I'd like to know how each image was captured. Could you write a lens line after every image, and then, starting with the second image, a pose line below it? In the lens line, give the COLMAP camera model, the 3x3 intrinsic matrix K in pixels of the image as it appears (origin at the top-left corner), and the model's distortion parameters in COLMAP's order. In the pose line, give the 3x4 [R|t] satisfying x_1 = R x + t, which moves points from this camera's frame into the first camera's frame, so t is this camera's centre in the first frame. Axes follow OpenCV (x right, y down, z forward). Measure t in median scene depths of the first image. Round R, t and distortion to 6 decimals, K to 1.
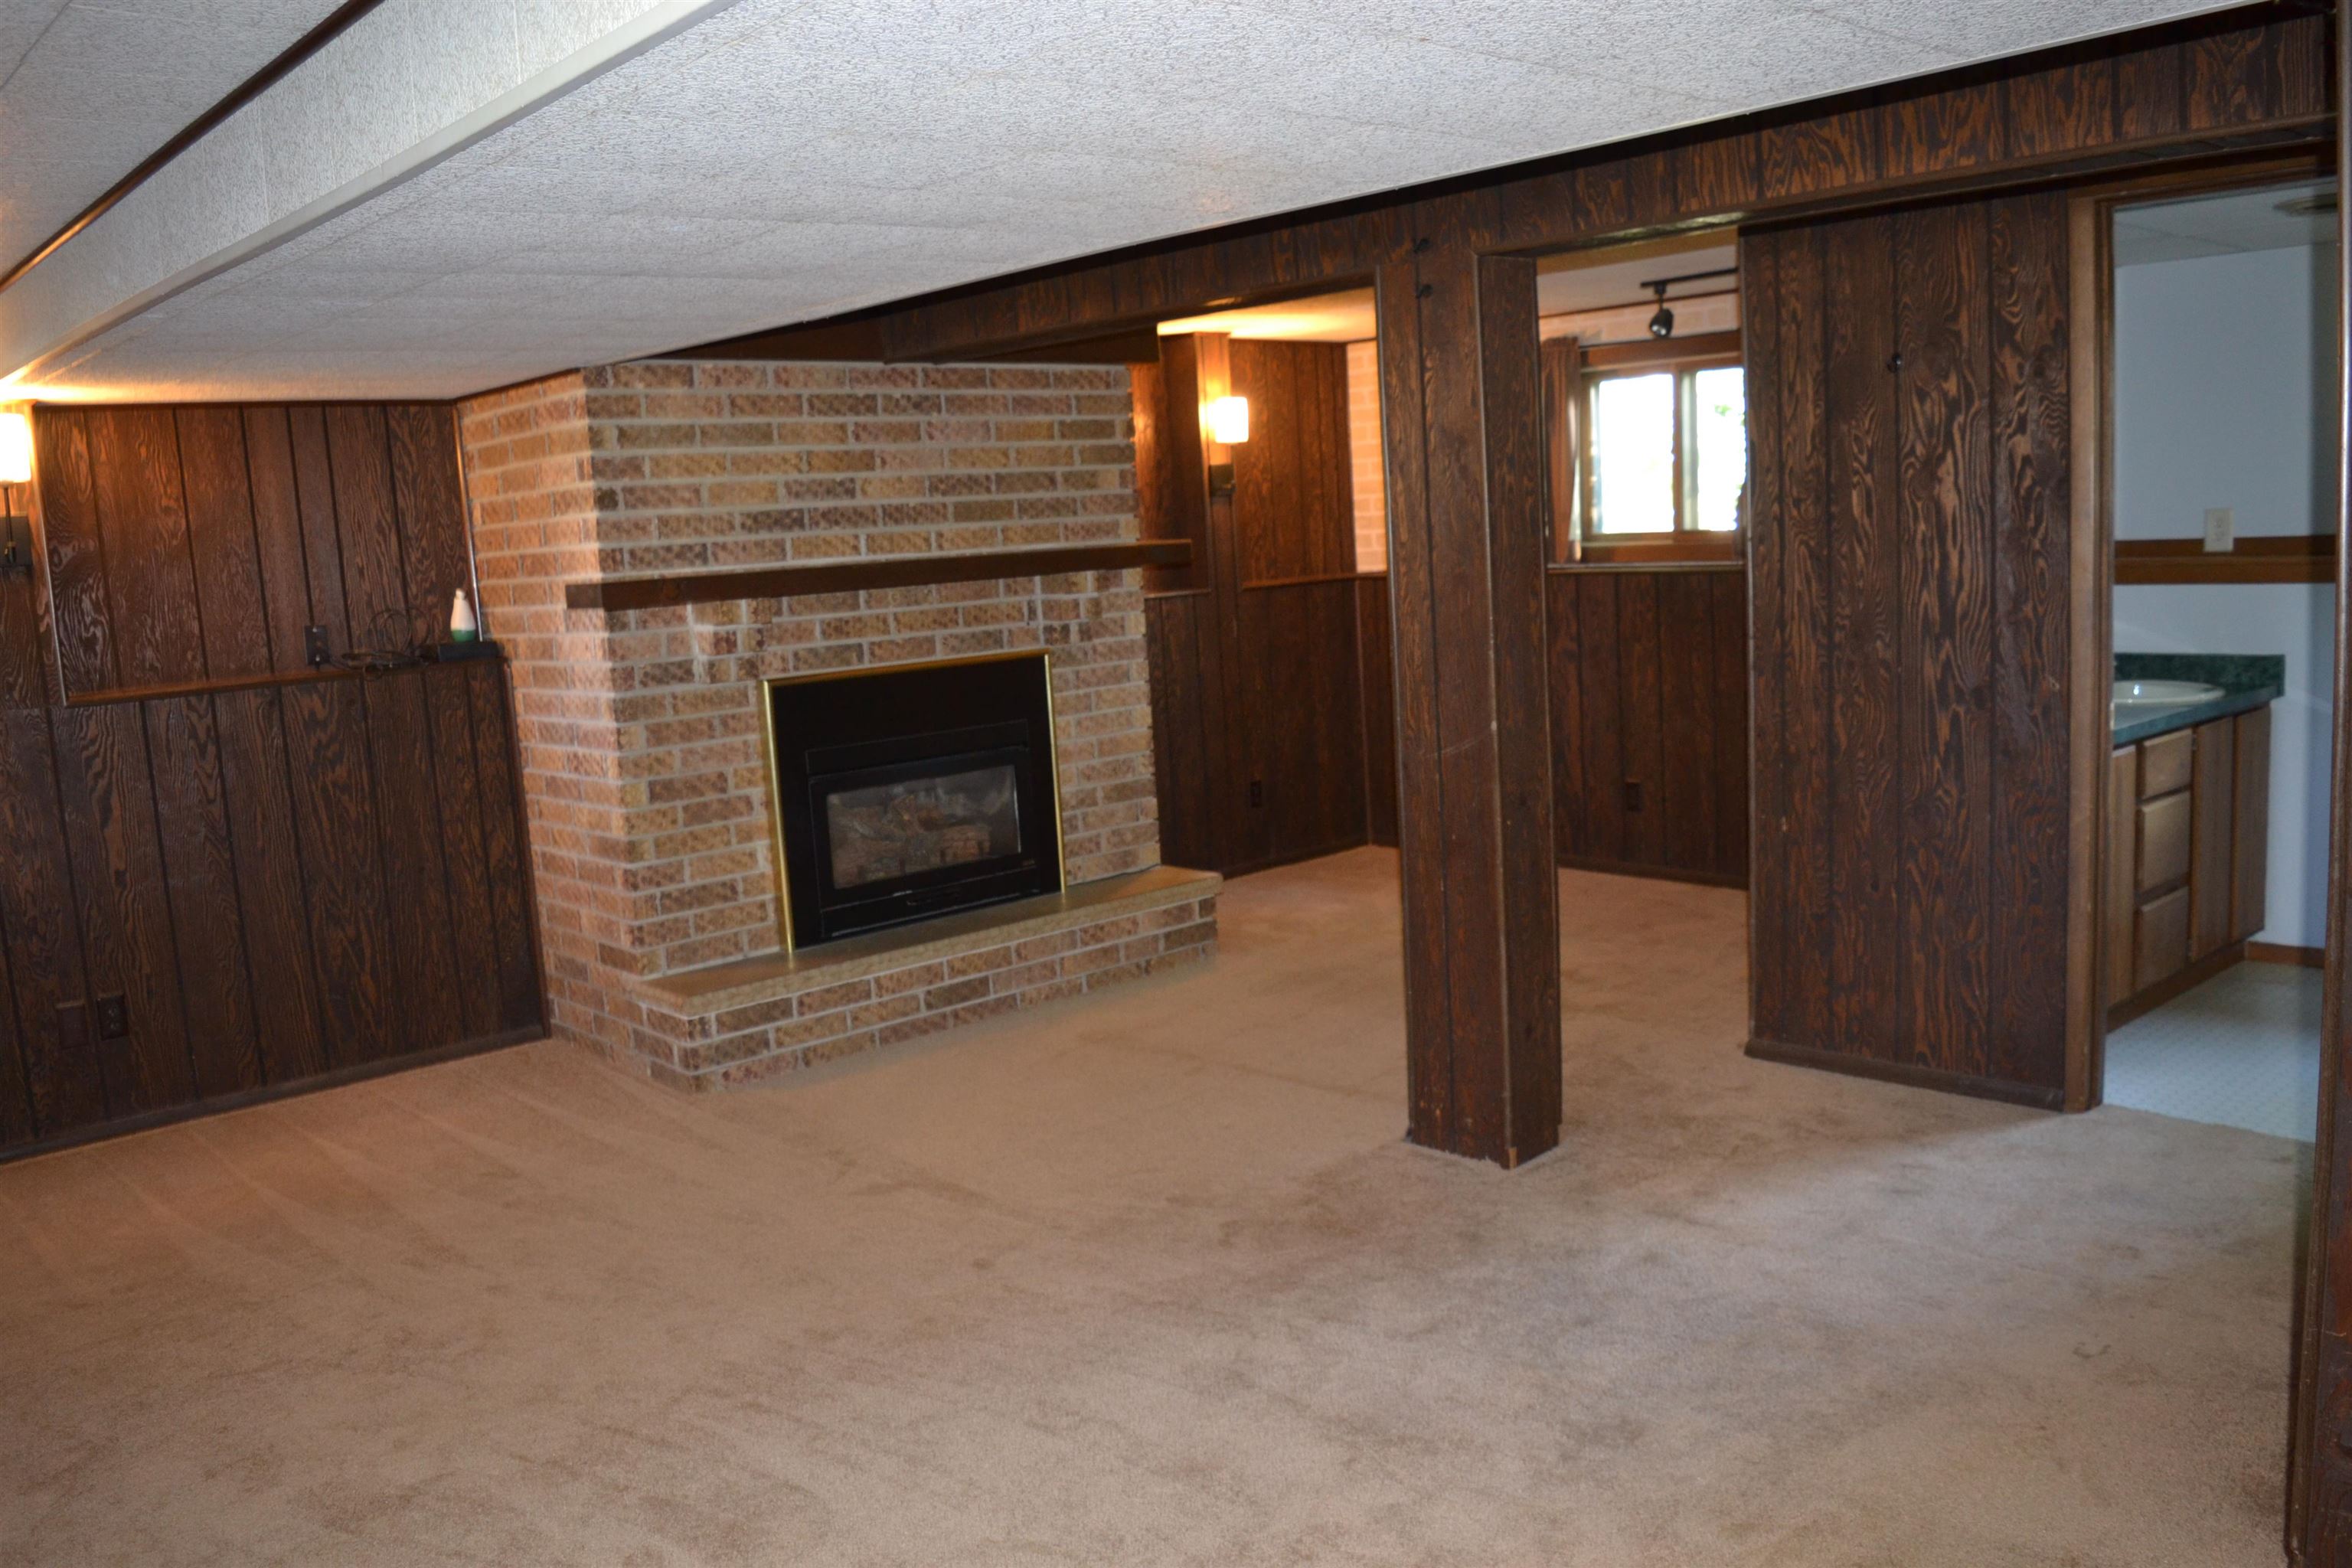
lens RADIAL K [[1881.2, 0, 1170.2], [0, 1881.2, 780.0], [0, 0, 1]] dist [-0.085898, 0.006433]
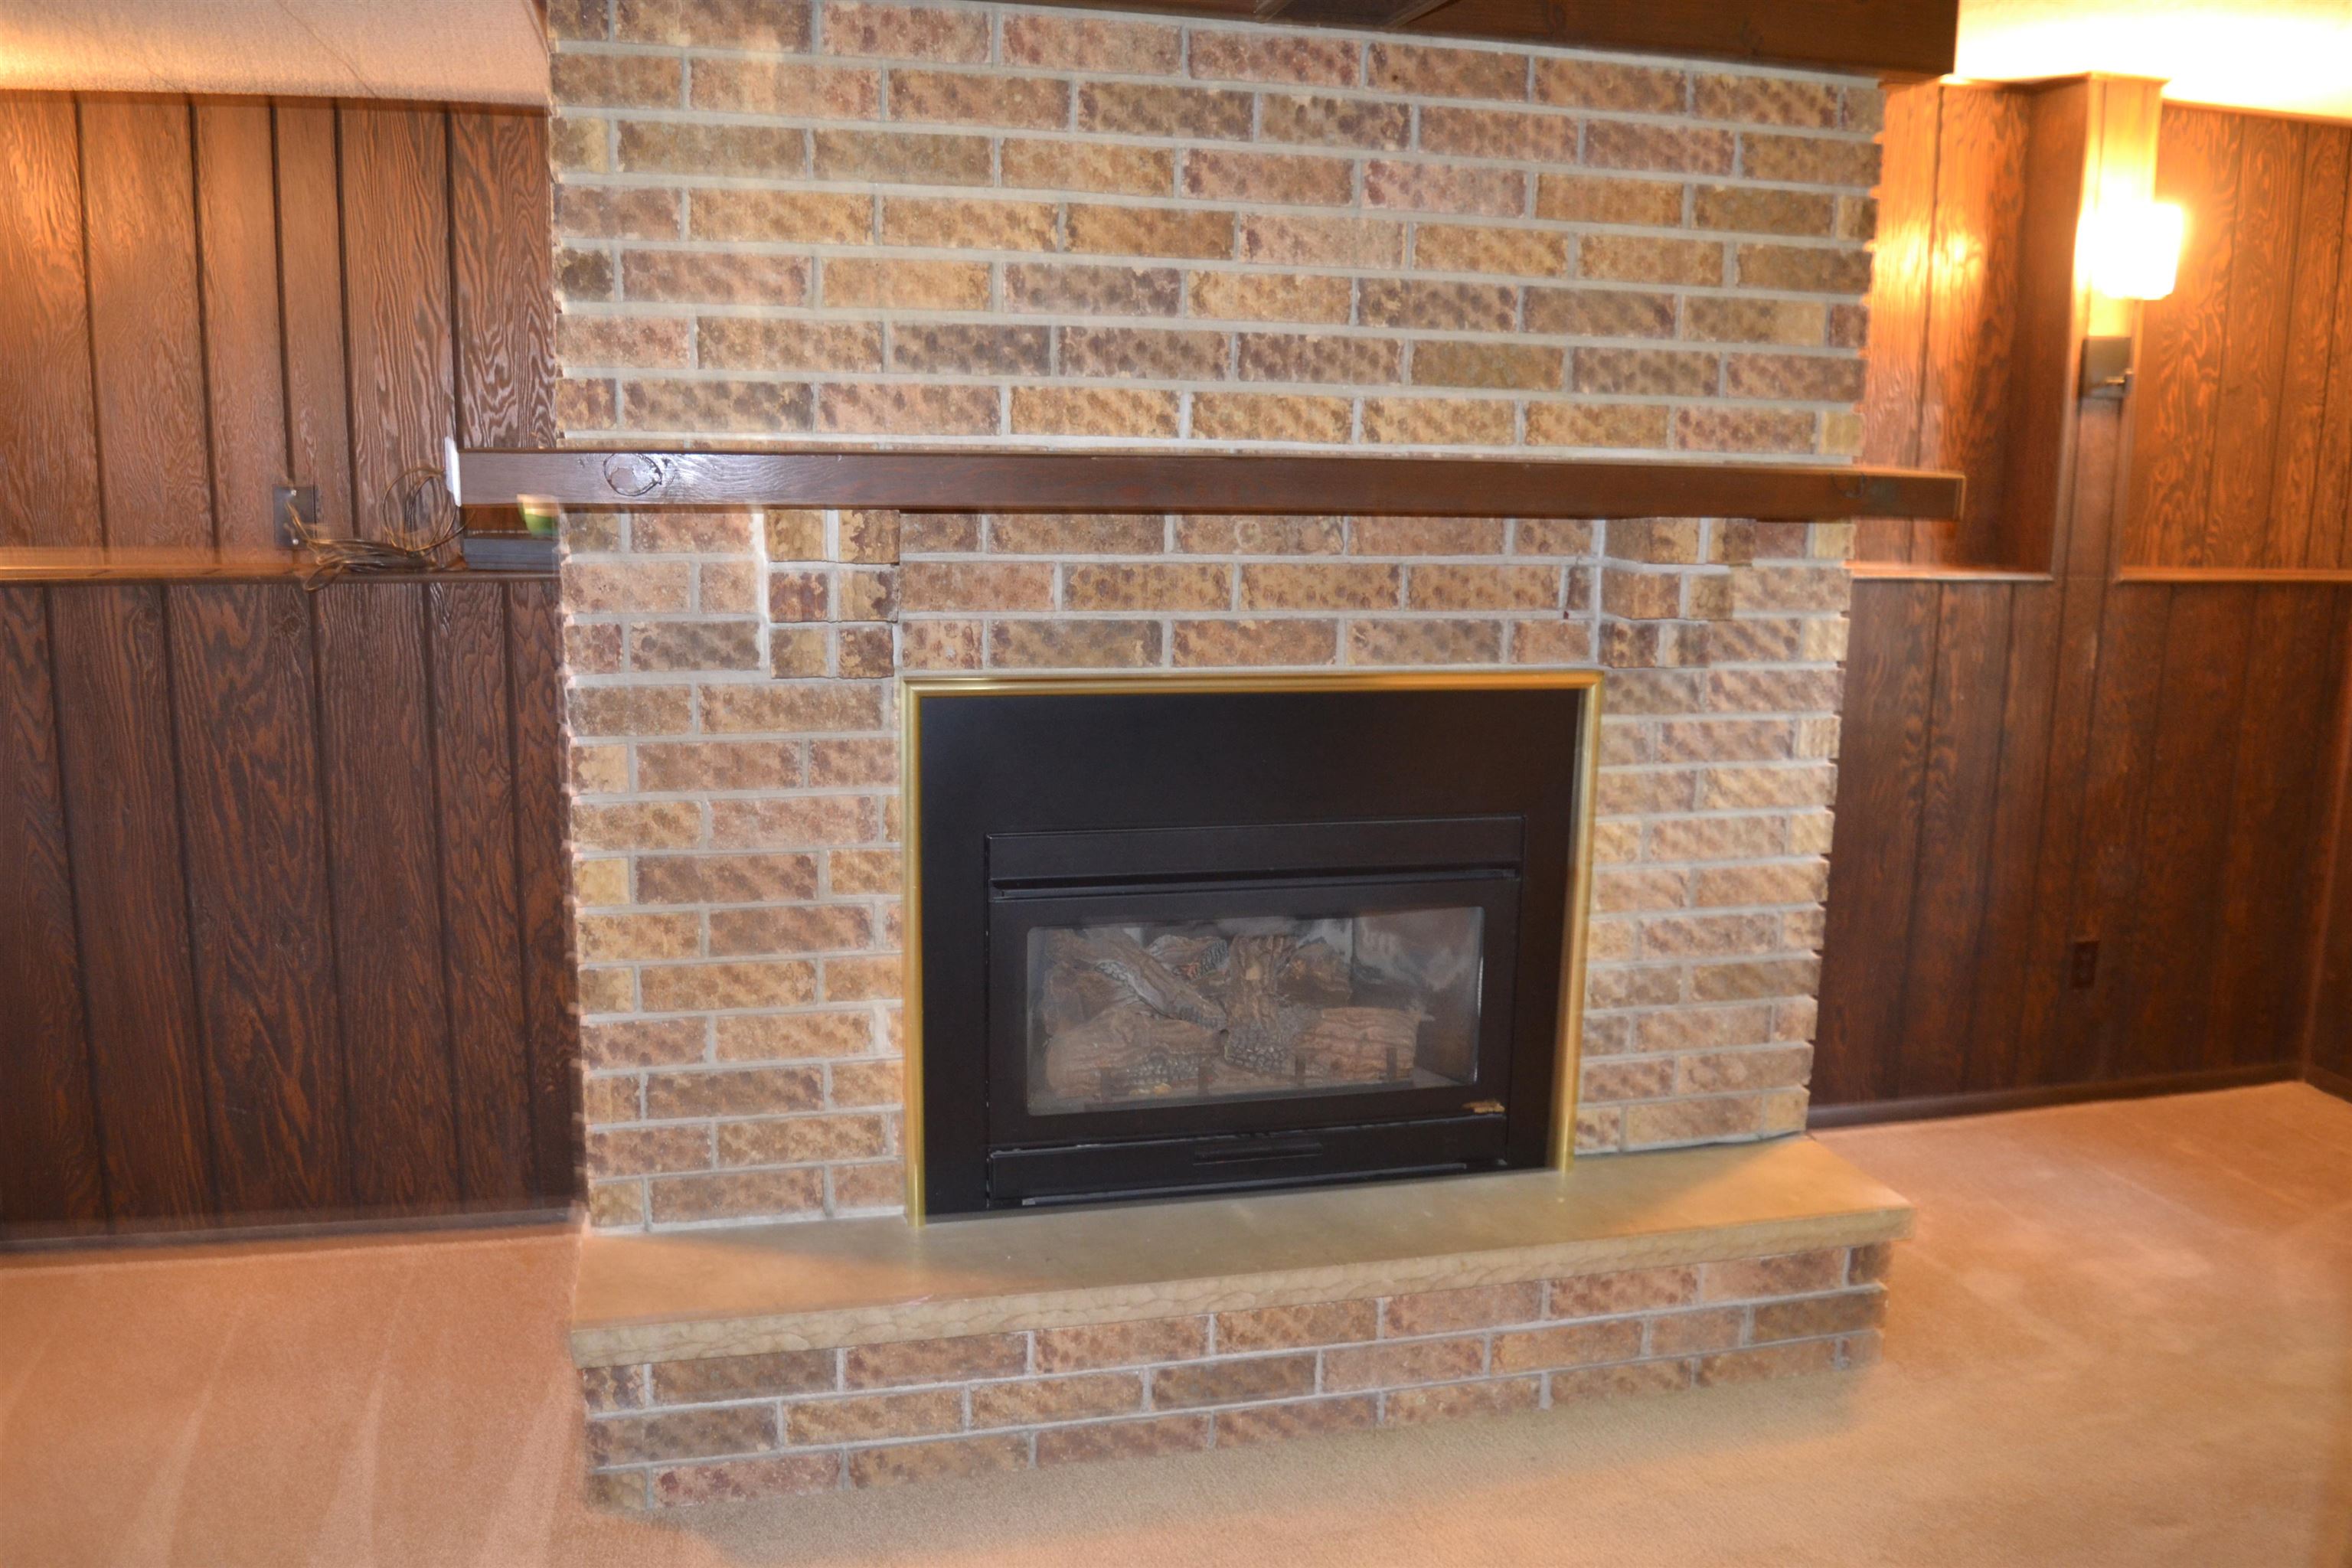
lens RADIAL K [[1881.2, 0, 1162.0], [0, 1881.2, 798.4], [0, 0, 1]] dist [-0.085898, 0.006433]
pose [[0.879101, 0.162895, -0.447937, 0.059100], [-0.133953, 0.986346, 0.095802, -0.076032], [0.457426, -0.024217, 0.888918, 0.585506]]
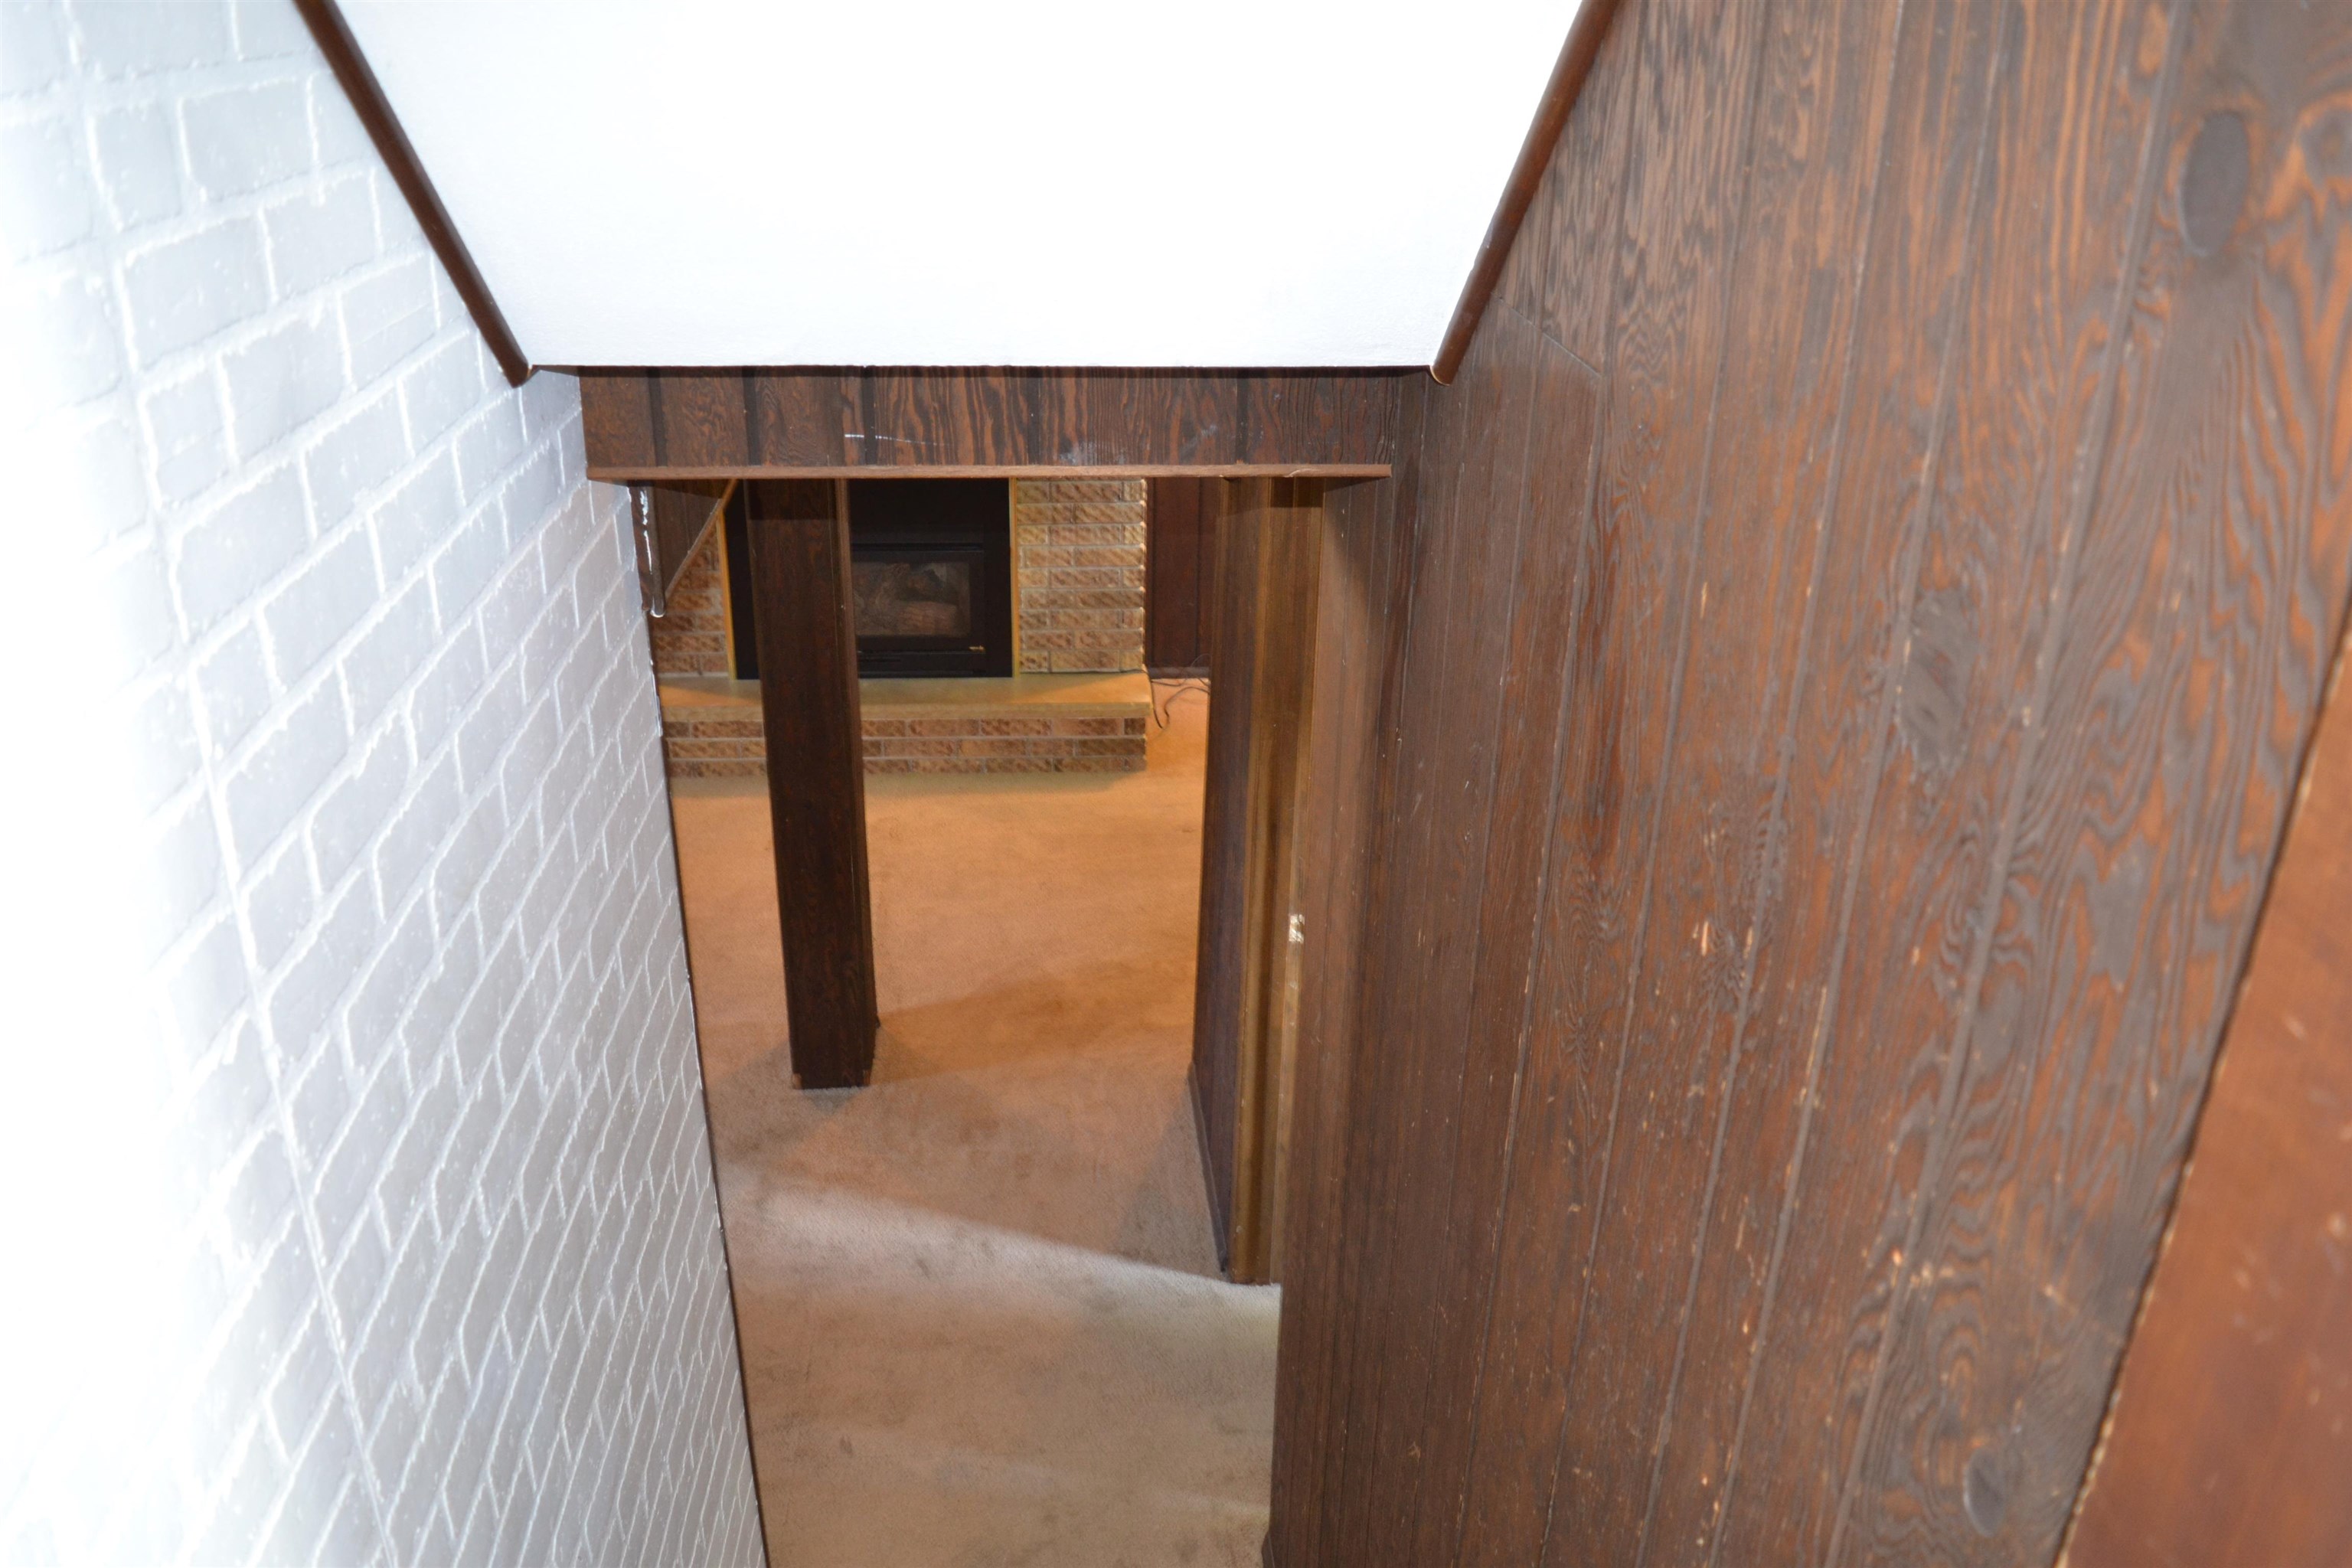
lens RADIAL K [[1881.2, 0, 1176.9], [0, 1881.2, 788.3], [0, 0, 1]] dist [-0.085898, 0.006433]
pose [[0.784883, 0.325447, -0.527298, 0.702710], [-0.149544, 0.925303, 0.348498, -0.316769], [0.601329, -0.194676, 0.774923, 0.198036]]
